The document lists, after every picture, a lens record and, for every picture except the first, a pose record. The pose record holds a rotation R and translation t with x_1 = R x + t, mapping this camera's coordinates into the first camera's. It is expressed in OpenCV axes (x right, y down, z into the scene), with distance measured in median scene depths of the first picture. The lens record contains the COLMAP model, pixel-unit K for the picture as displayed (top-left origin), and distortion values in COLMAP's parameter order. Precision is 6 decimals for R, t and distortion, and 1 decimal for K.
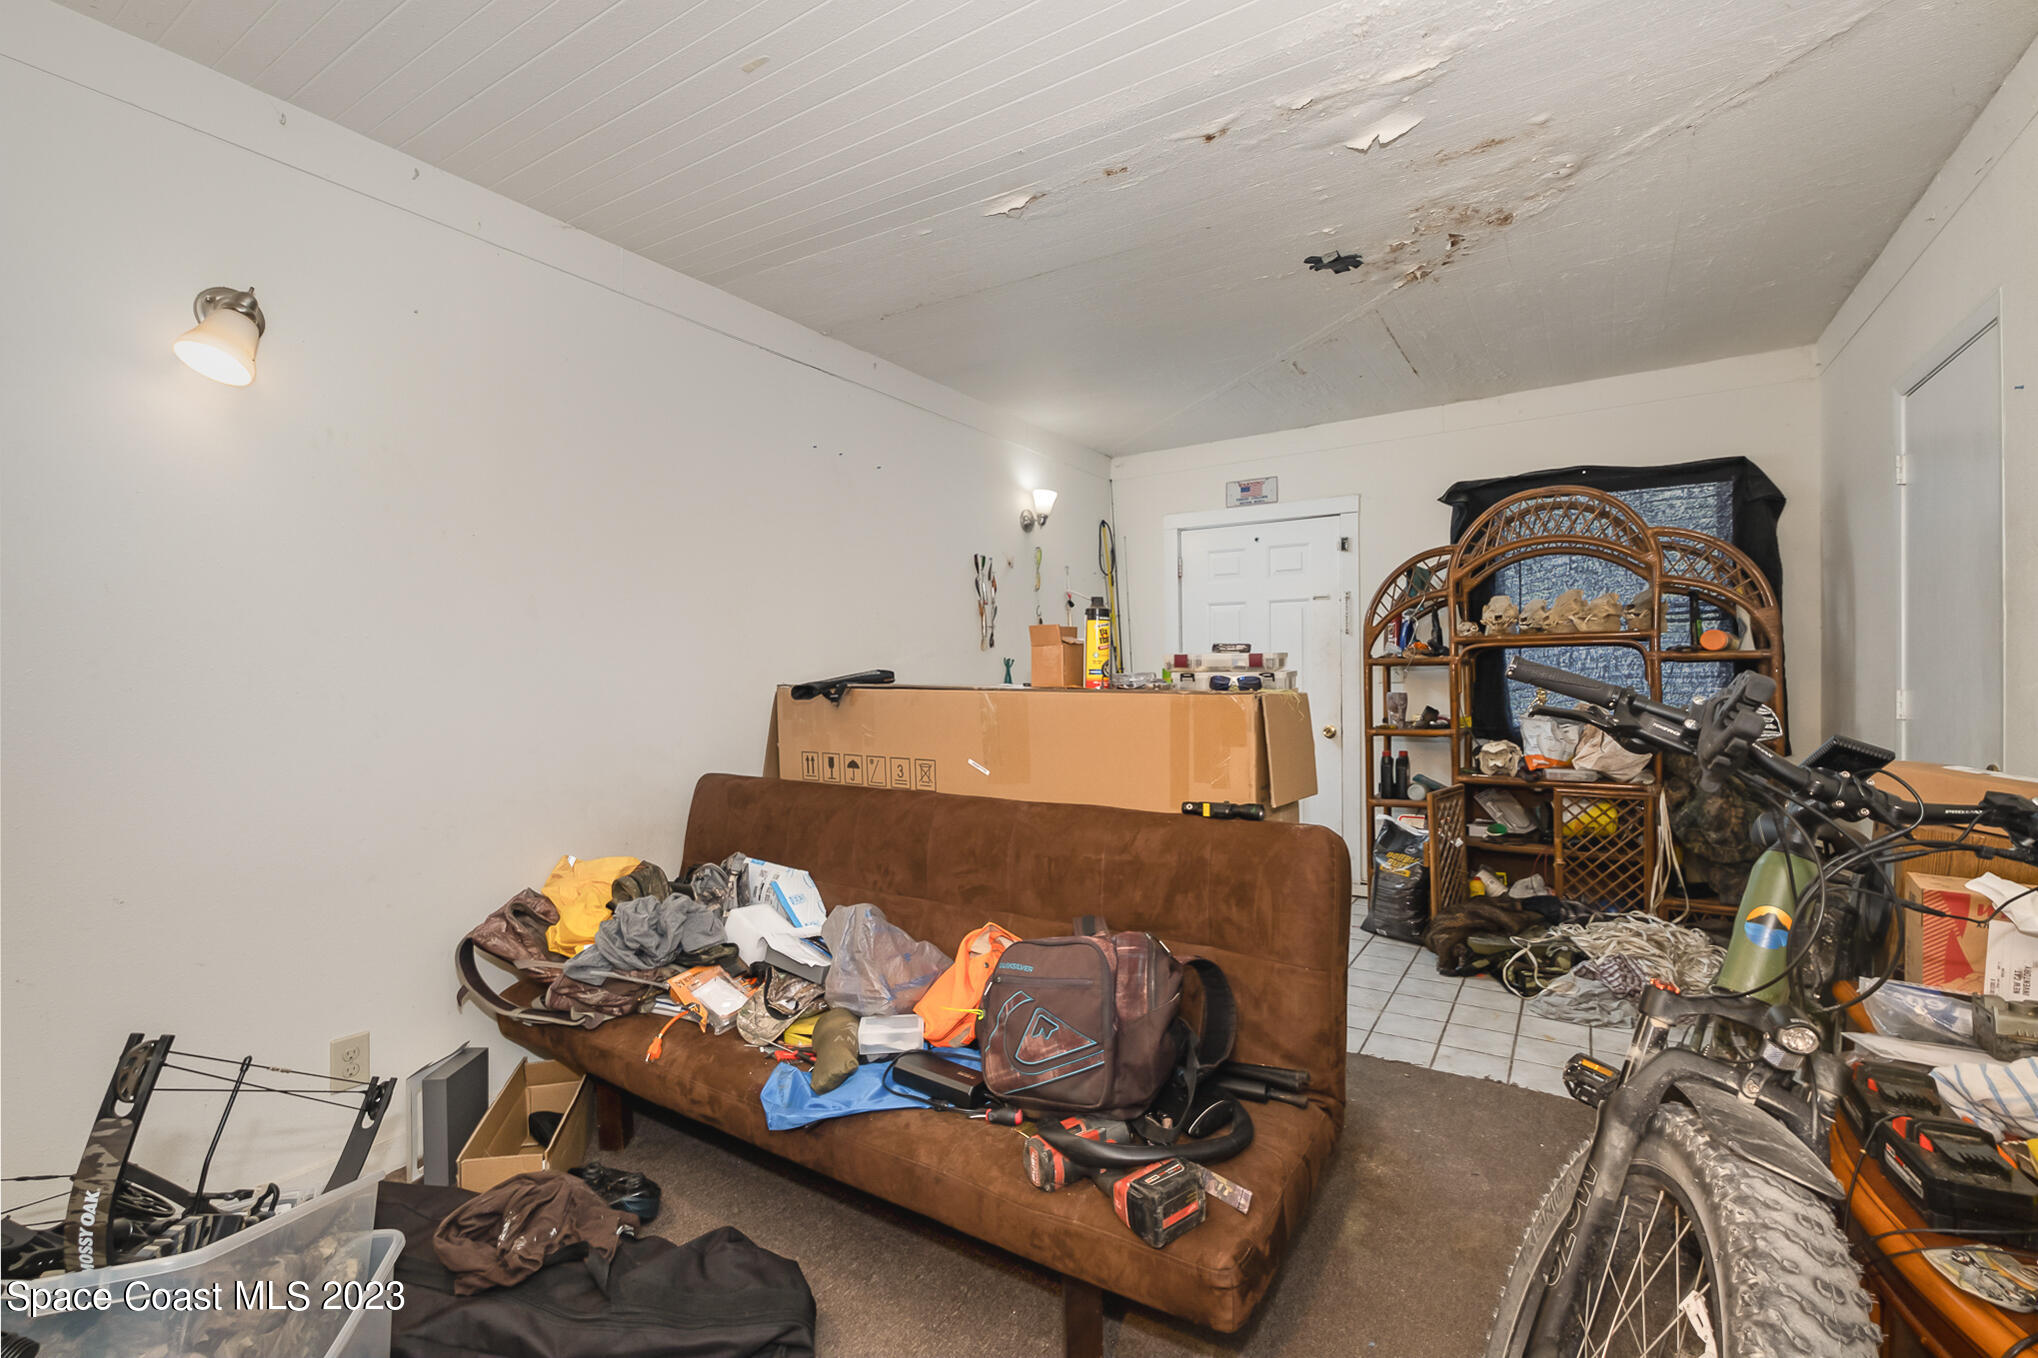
lens RADIAL K [[931.5, 0, 1015.1], [0, 931.5, 676.4], [0, 0, 1]] dist [-0.002543, -0.000094]
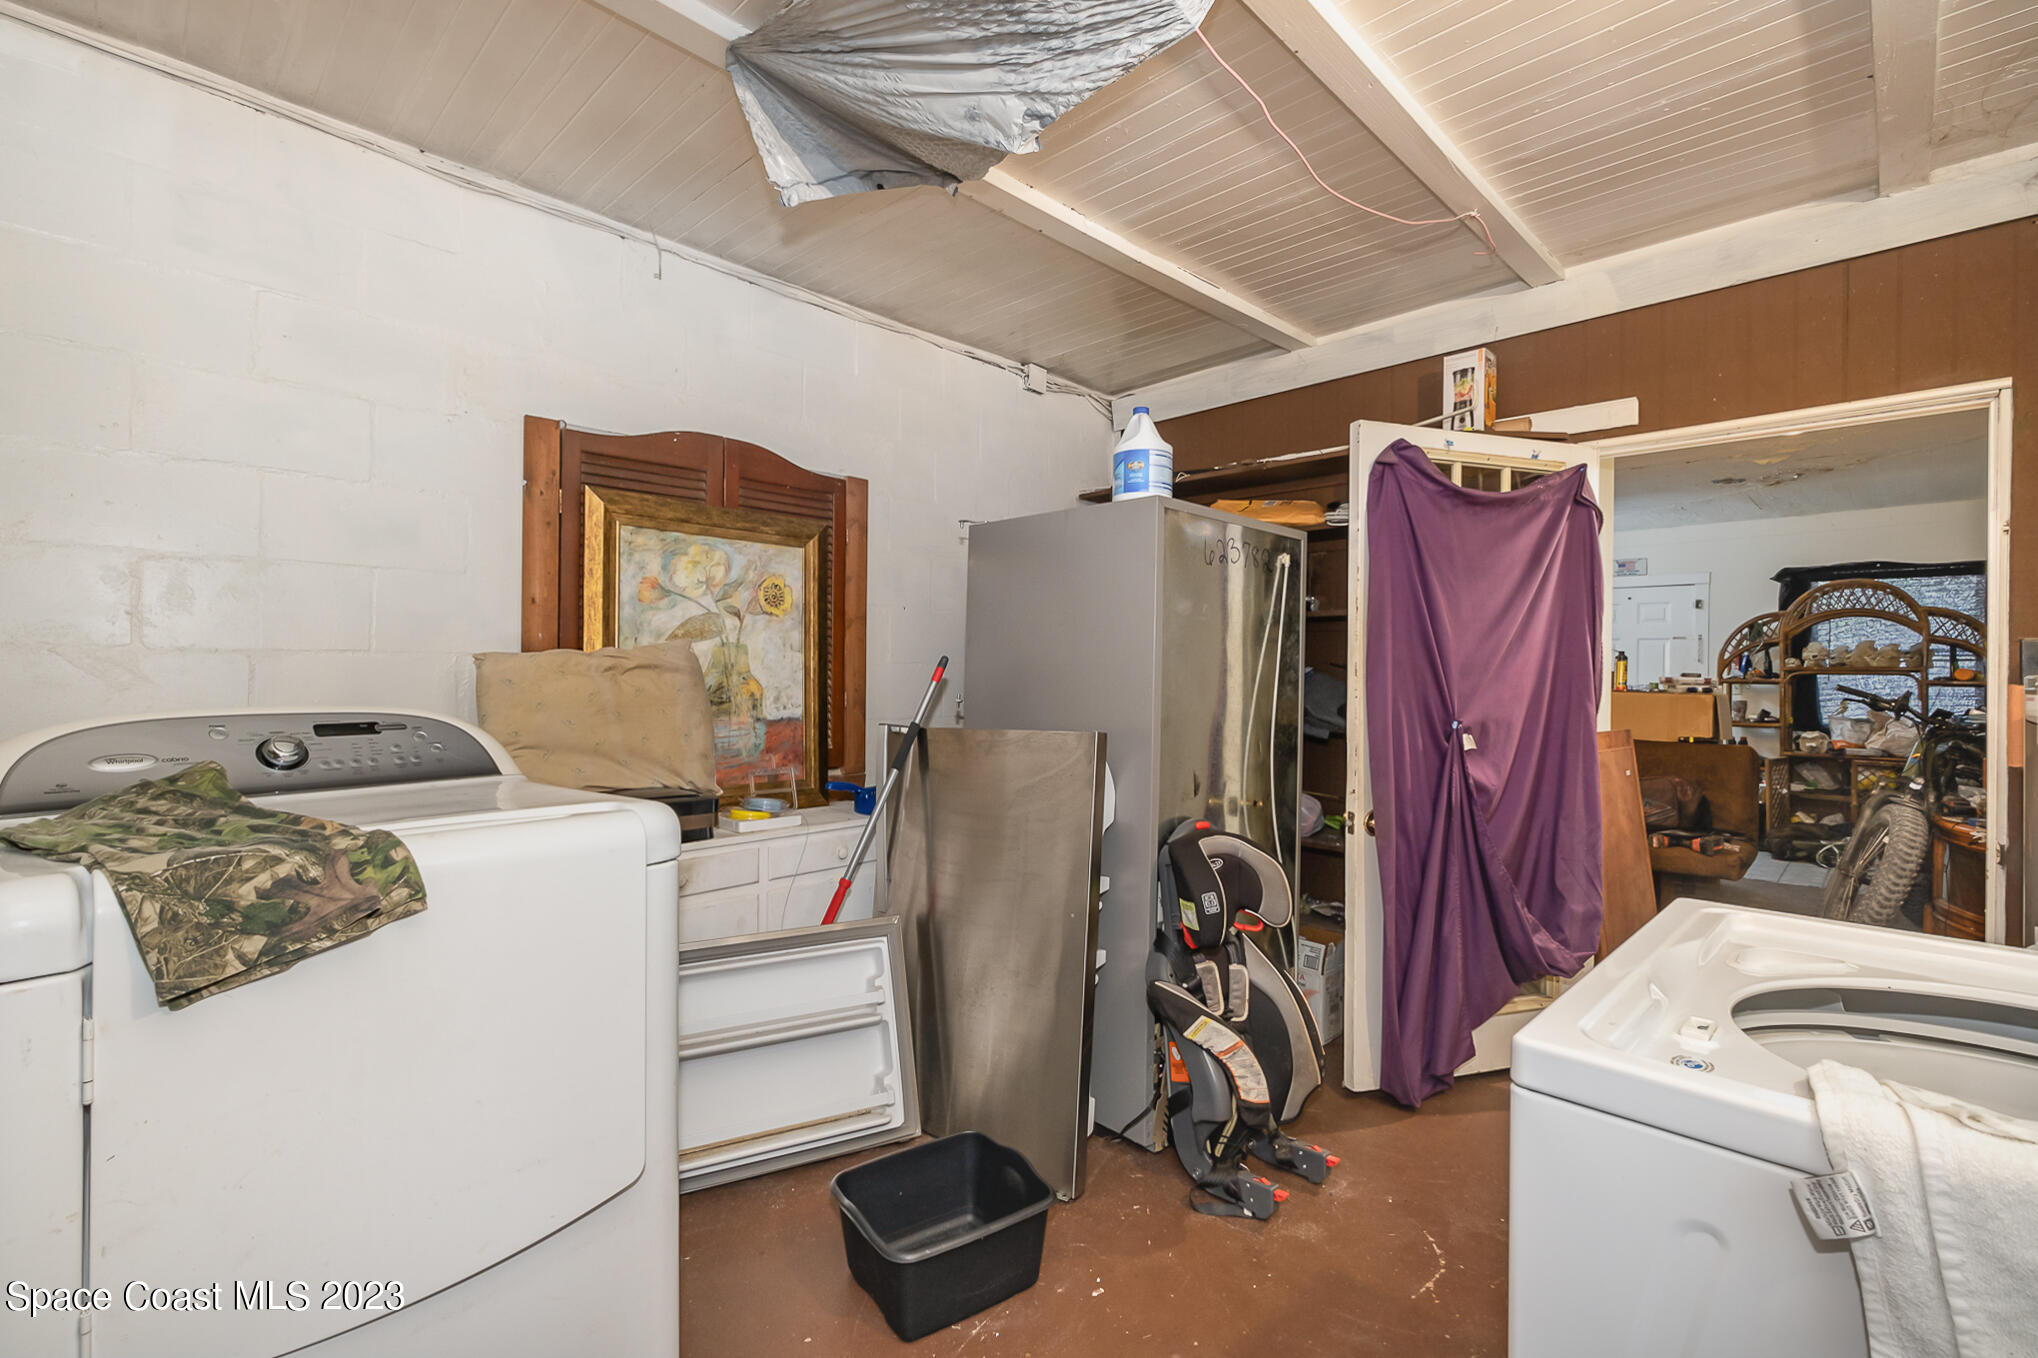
lens RADIAL K [[931.5, 0, 1020.7], [0, 931.5, 675.1], [0, 0, 1]] dist [-0.002543, -0.000094]
pose [[0.978157, 0.023904, -0.206487, -0.505279], [-0.024969, 0.999685, -0.002553, 0.009422], [0.206361, 0.007654, 0.978446, -0.882491]]
